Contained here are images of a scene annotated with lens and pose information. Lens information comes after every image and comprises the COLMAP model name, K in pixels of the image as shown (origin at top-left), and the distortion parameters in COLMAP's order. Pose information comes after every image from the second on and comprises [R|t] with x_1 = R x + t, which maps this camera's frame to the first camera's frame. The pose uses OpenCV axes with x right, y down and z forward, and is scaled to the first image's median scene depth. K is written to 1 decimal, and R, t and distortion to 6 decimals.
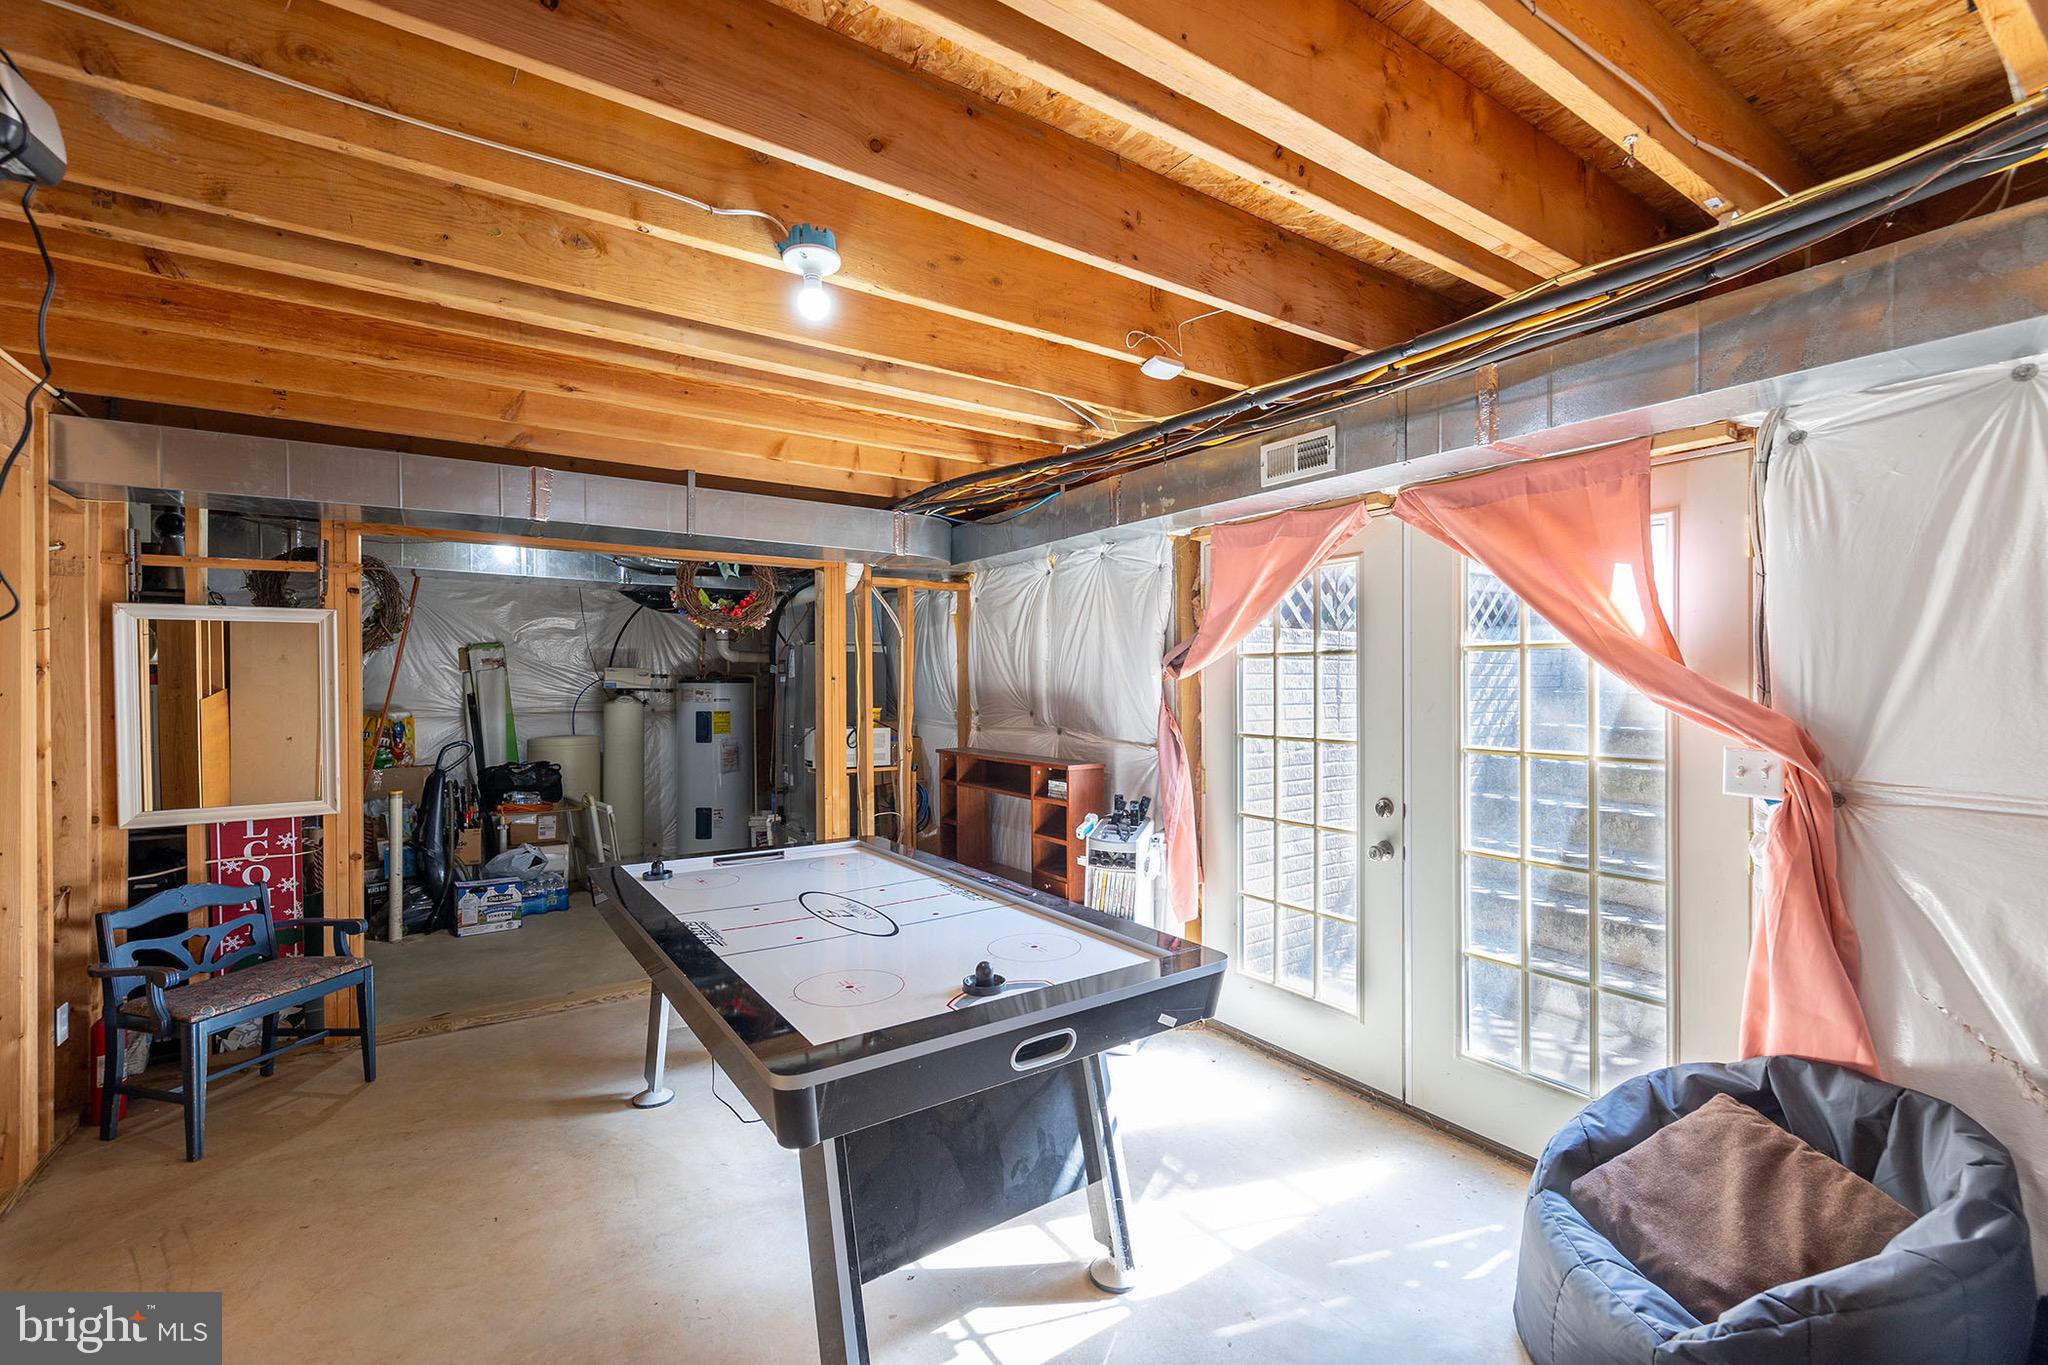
lens RADIAL K [[877.7, 0, 1027.5], [0, 877.7, 687.6], [0, 0, 1]] dist [0.000730, -0.000005]
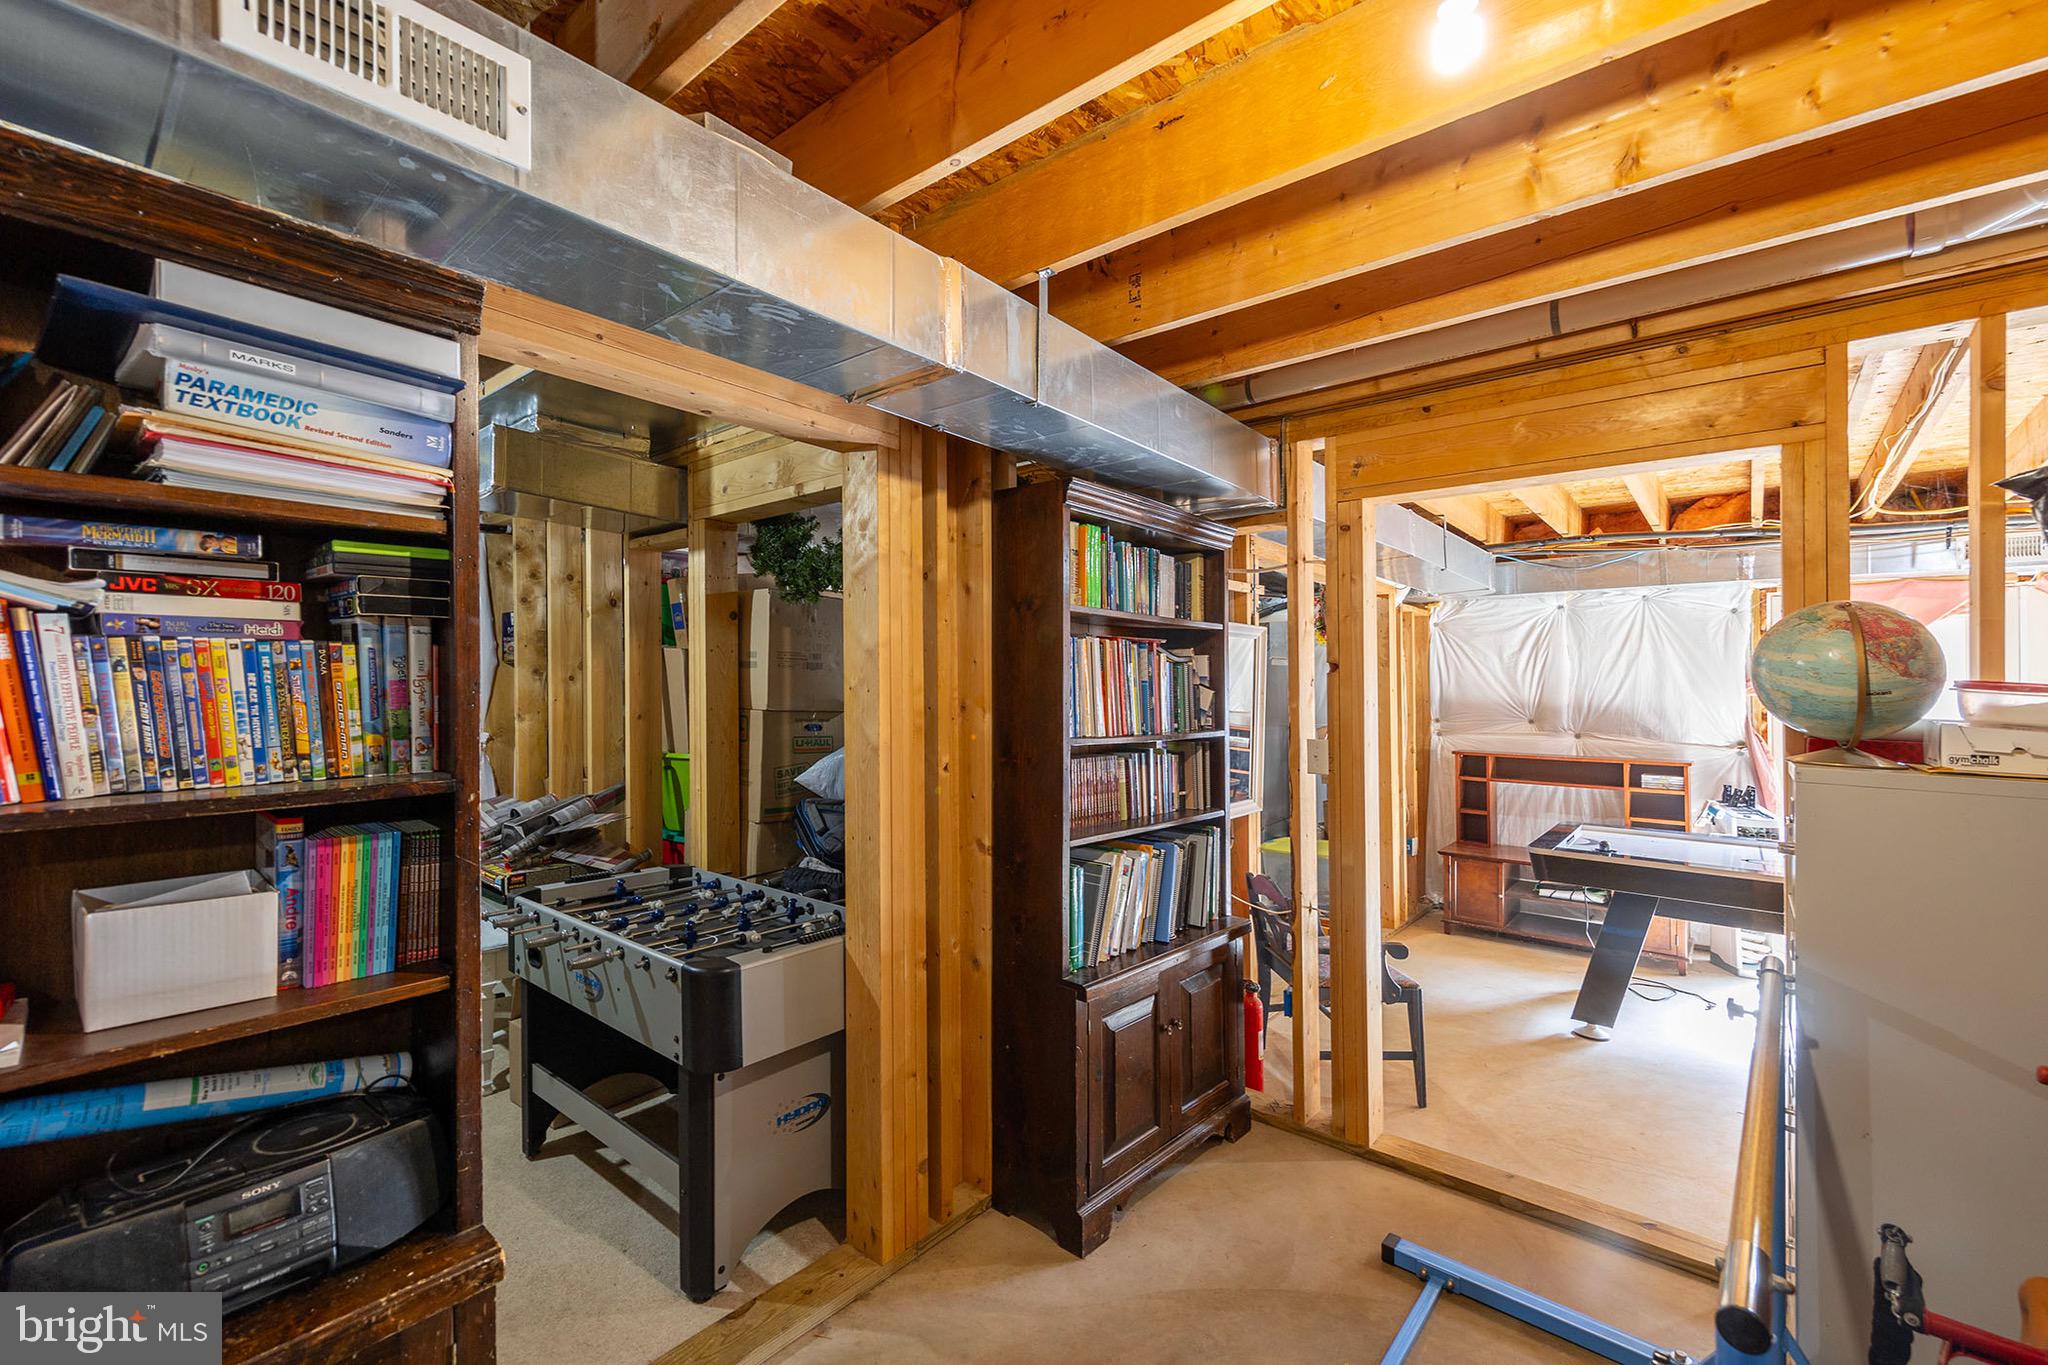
lens RADIAL K [[877.7, 0, 1017.1], [0, 877.7, 684.4], [0, 0, 1]] dist [0.000730, -0.000005]
pose [[0.967115, 0.014247, 0.253940, -1.039739], [-0.012471, 0.999885, -0.008600, -0.001928], [-0.254033, 0.005150, 0.967182, 0.006622]]
